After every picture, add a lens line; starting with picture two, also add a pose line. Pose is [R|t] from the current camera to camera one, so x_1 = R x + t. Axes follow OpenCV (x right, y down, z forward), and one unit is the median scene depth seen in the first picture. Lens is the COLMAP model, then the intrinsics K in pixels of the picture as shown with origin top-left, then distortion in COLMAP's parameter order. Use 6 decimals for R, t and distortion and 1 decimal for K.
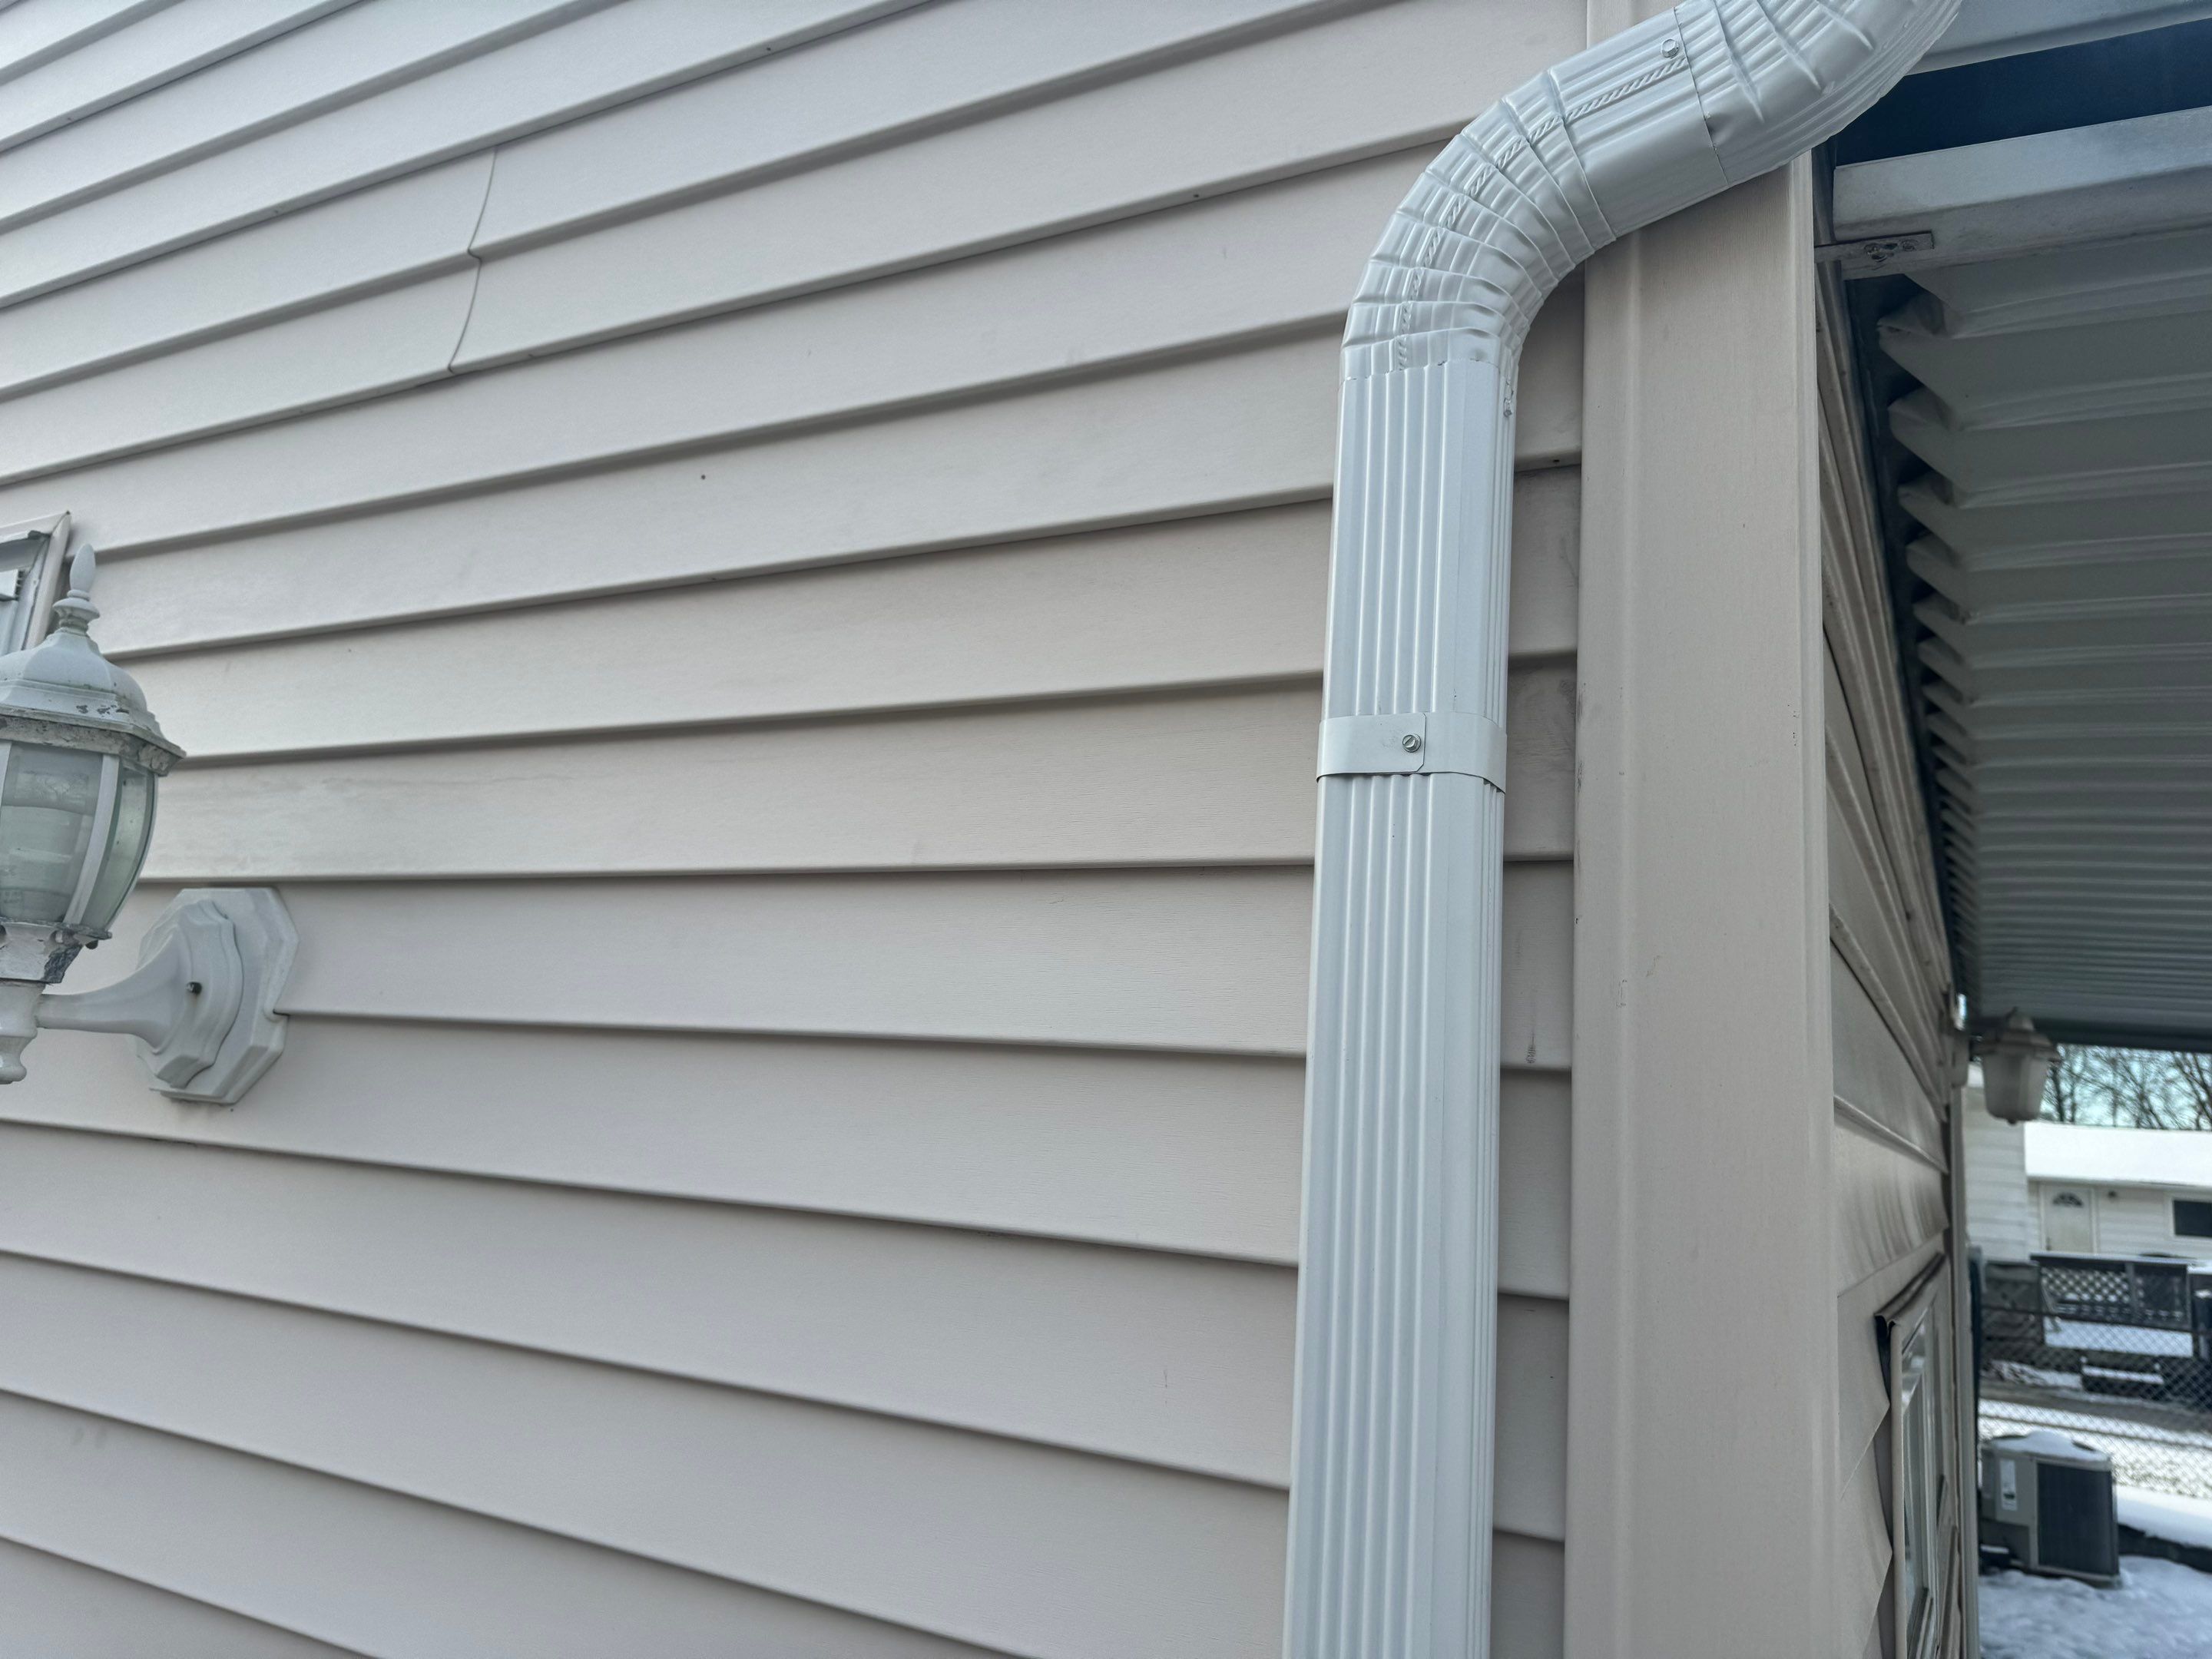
lens RADIAL K [[1547.5, 0, 1106.0], [0, 1547.5, 829.5], [0, 0, 1]] dist [0.003227, 0.003352]
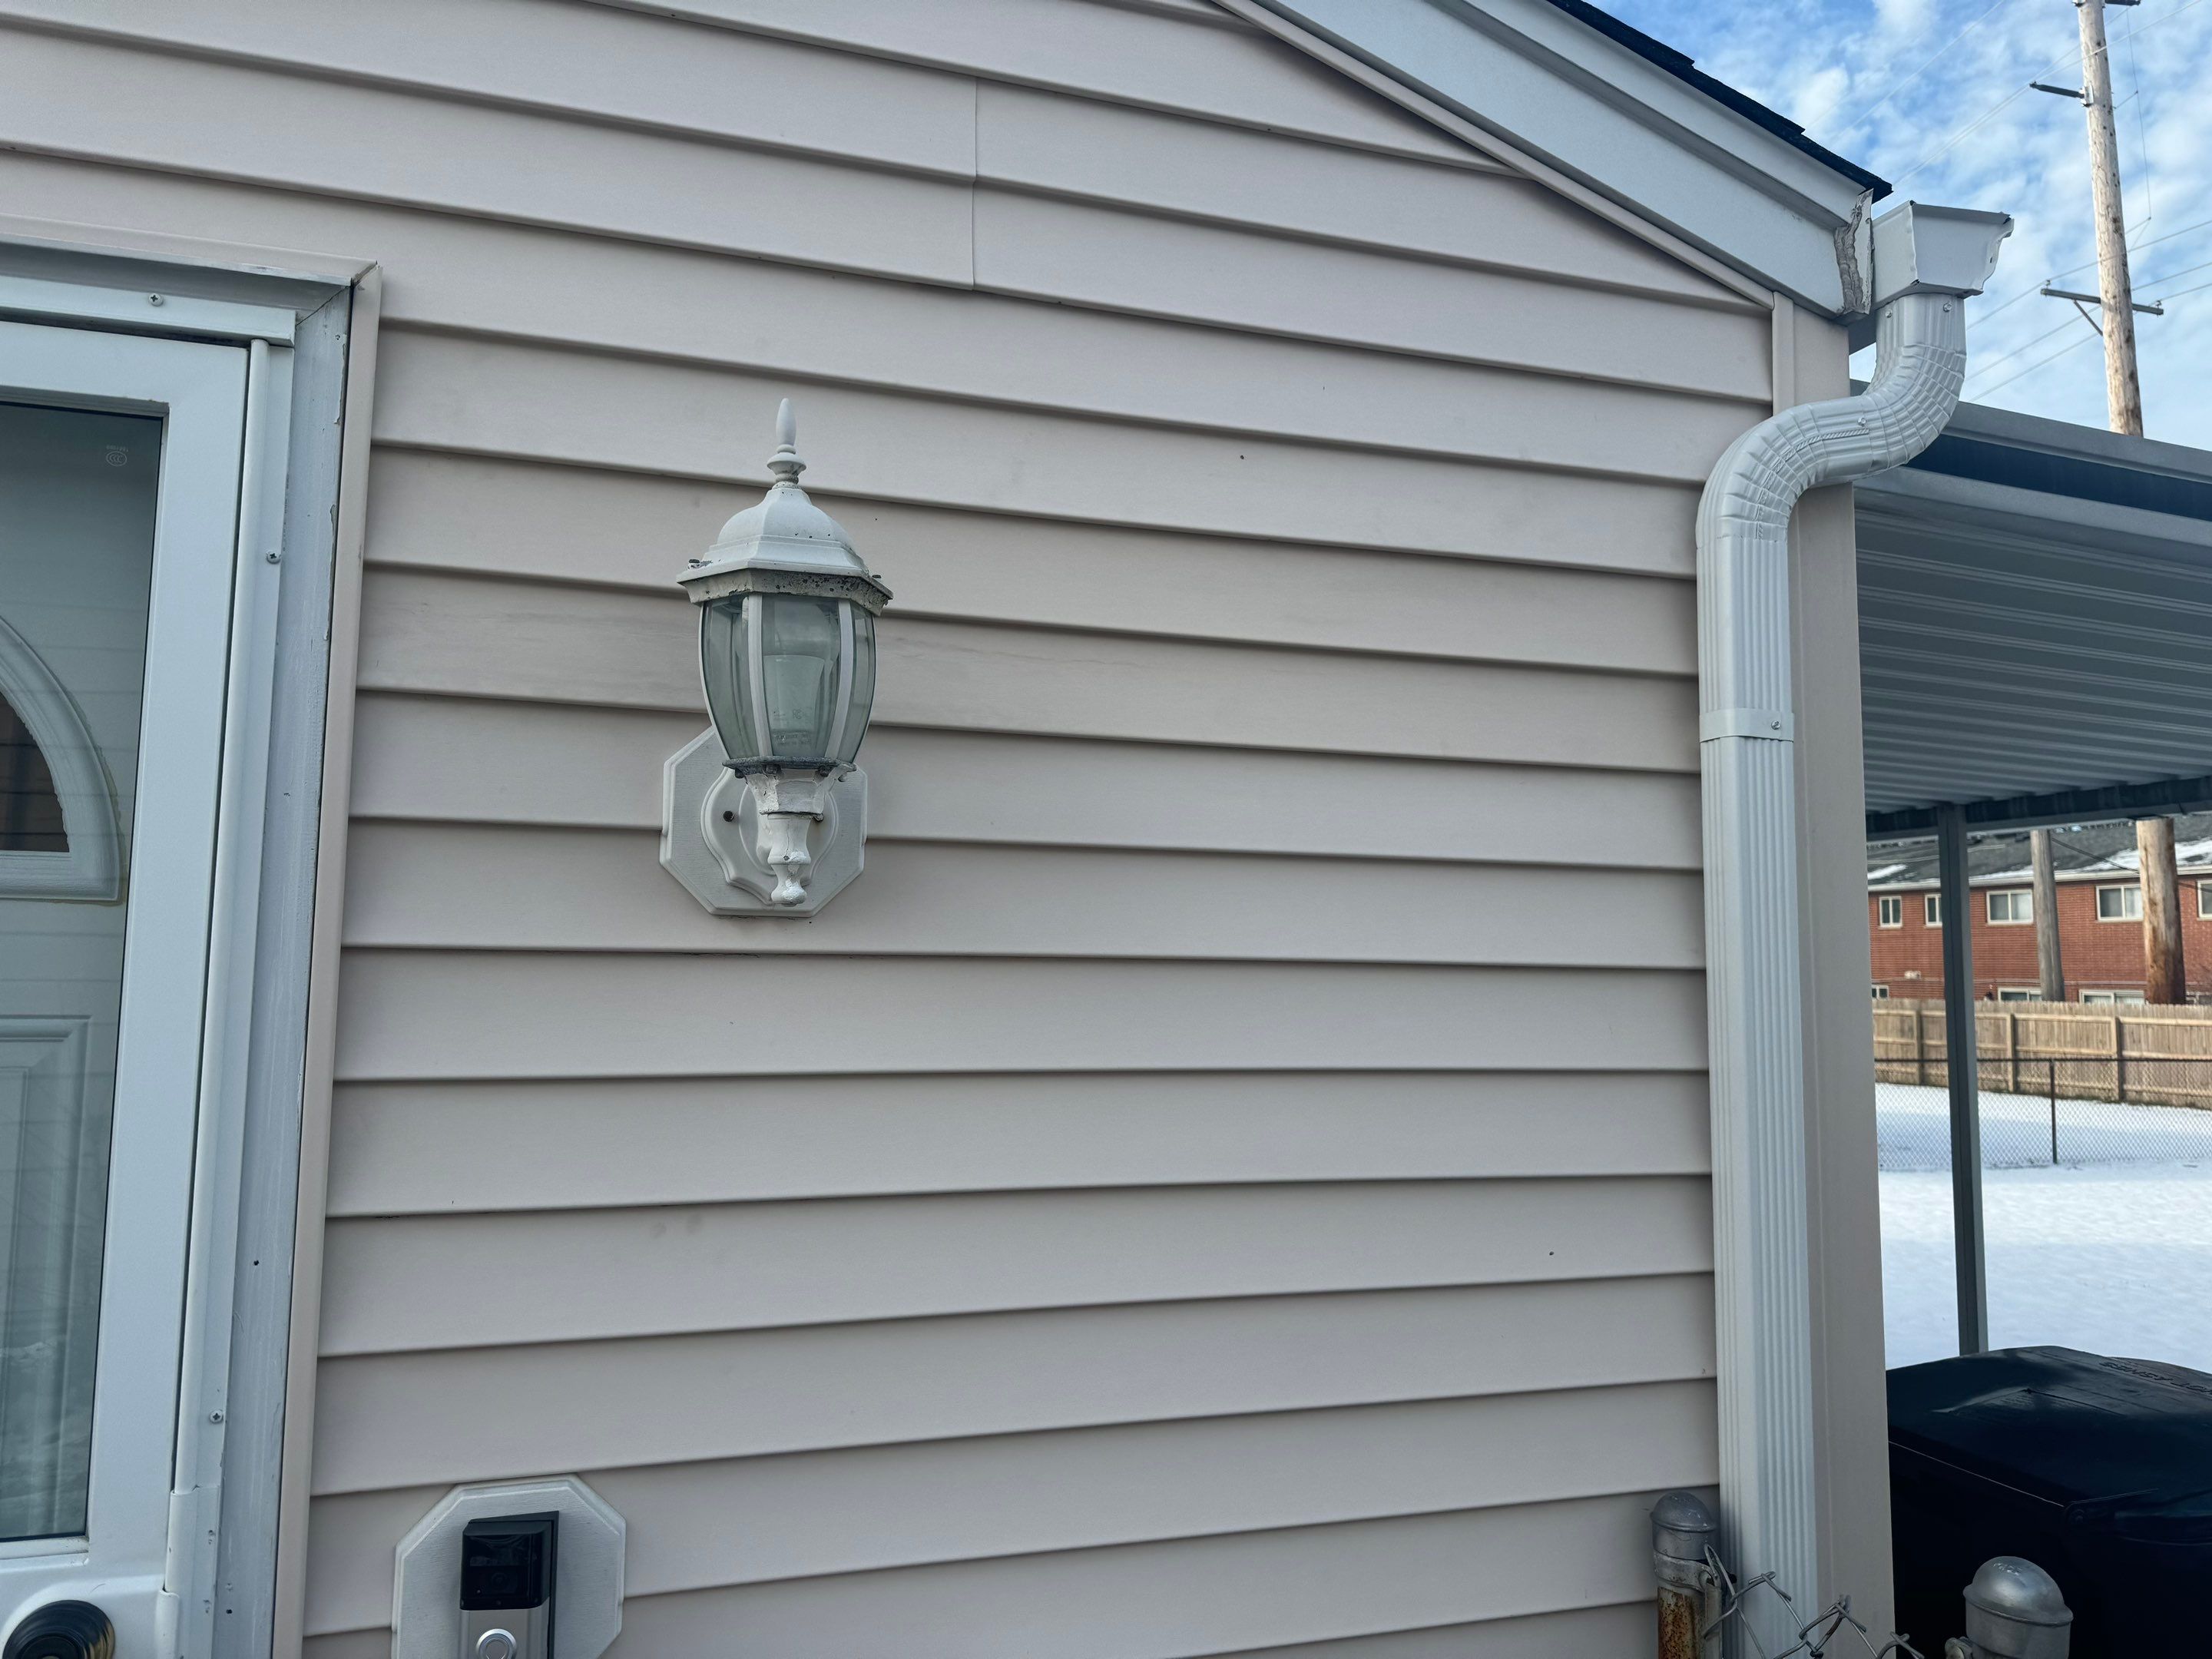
lens RADIAL K [[1547.5, 0, 1106.0], [0, 1547.5, 829.5], [0, 0, 1]] dist [0.003227, 0.003352]
pose [[0.707284, 0.008806, 0.706875, -1.298290], [-0.098325, 0.991429, 0.086031, -0.003757], [-0.700059, -0.130352, 0.702087, 0.076516]]
